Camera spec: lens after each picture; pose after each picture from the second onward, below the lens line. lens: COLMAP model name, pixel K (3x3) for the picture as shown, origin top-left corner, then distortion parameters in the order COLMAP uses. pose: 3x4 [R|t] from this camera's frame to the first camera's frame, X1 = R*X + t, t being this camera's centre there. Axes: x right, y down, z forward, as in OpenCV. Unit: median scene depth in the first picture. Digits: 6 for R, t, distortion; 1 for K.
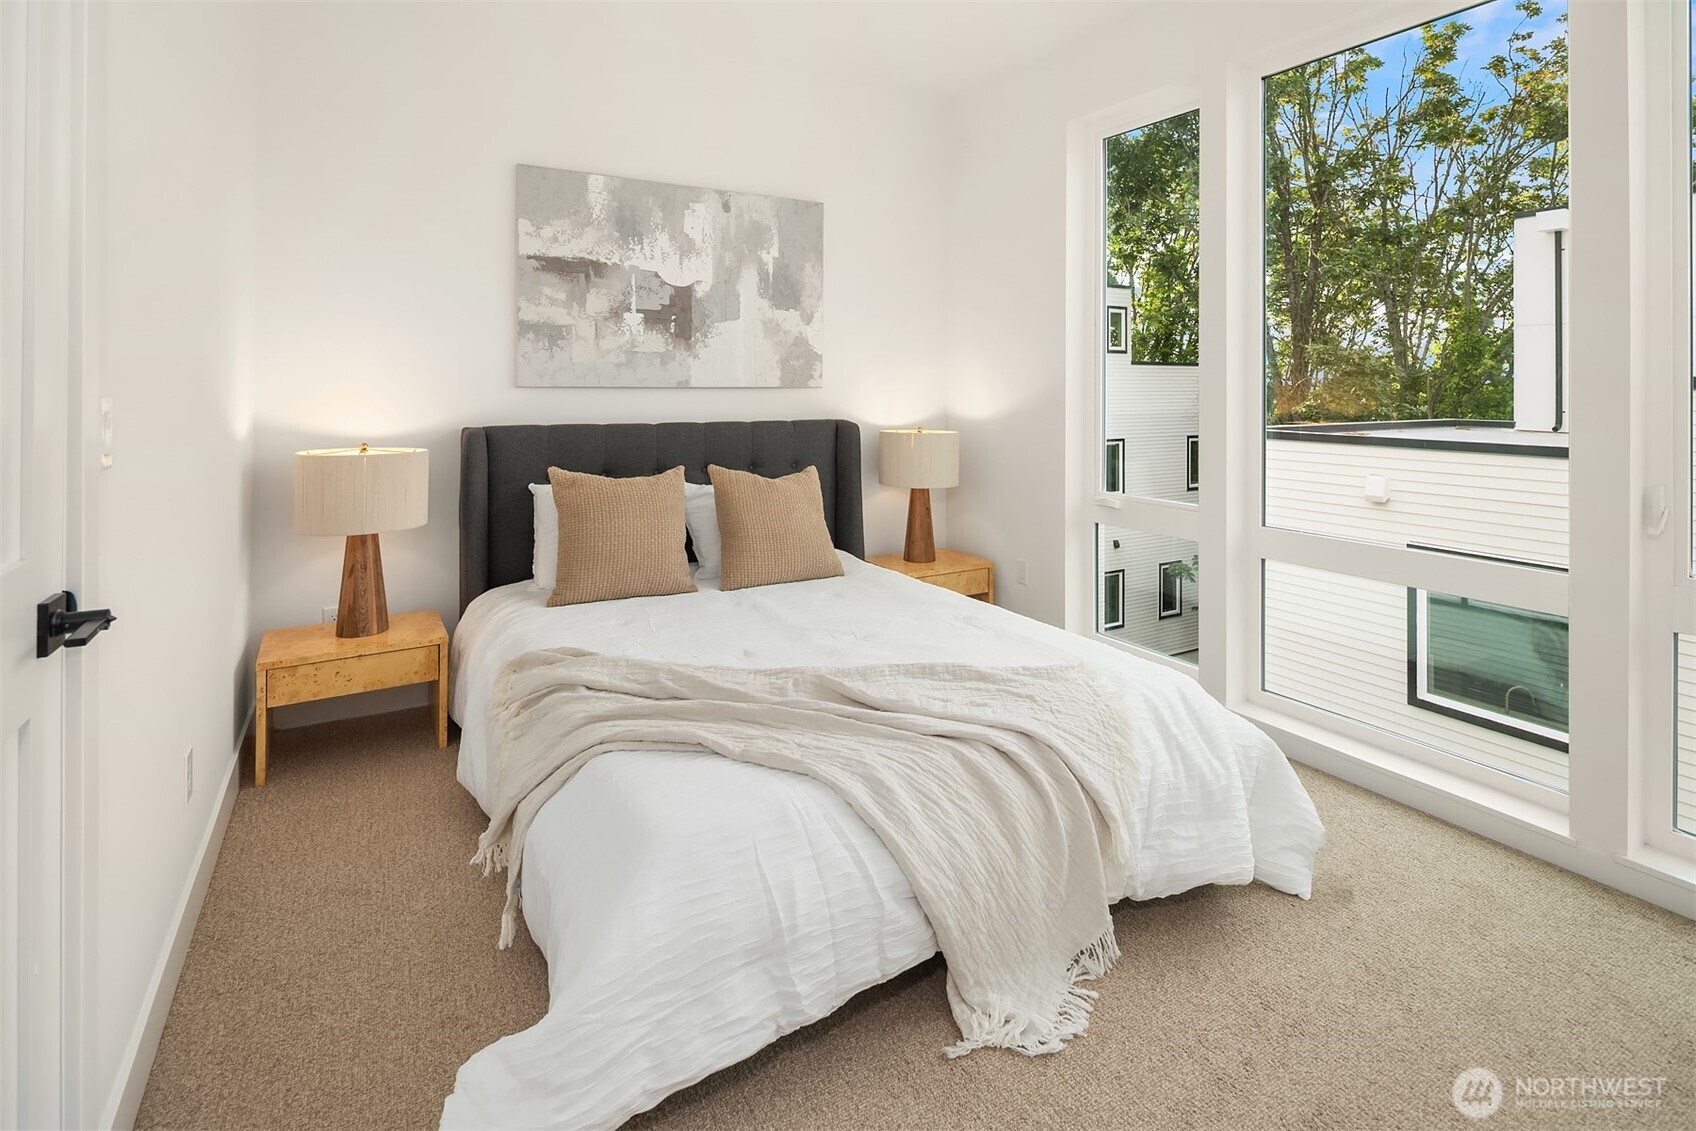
lens RADIAL K [[814.4, 0, 848.0], [0, 814.4, 565.5], [0, 0, 1]] dist [-0.000291, 0.000375]
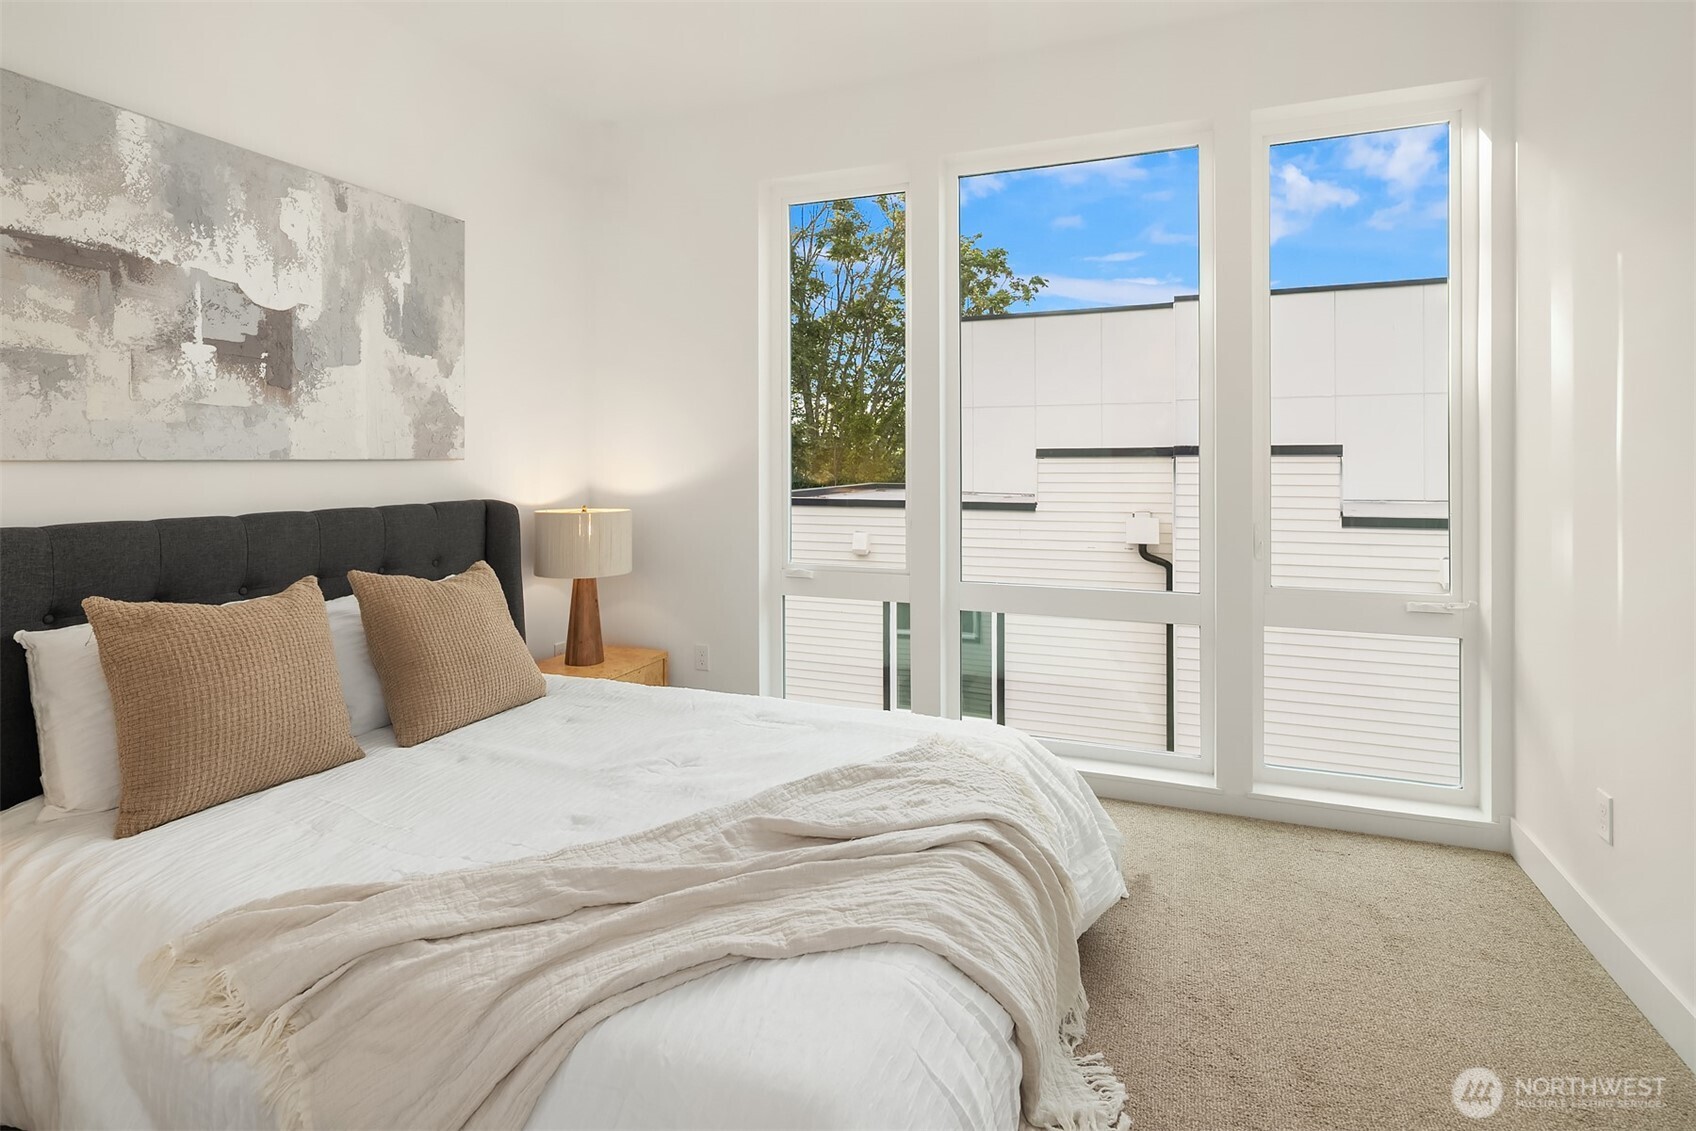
lens RADIAL K [[833.5, 0, 848.3], [0, 833.5, 614.6], [0, 0, 1]] dist [0.000798, -0.001630]
pose [[0.780900, -0.119885, 0.613043, -0.289484], [0.139047, 0.990148, 0.016511, -0.041313], [-0.608983, 0.072348, 0.789877, 0.193341]]
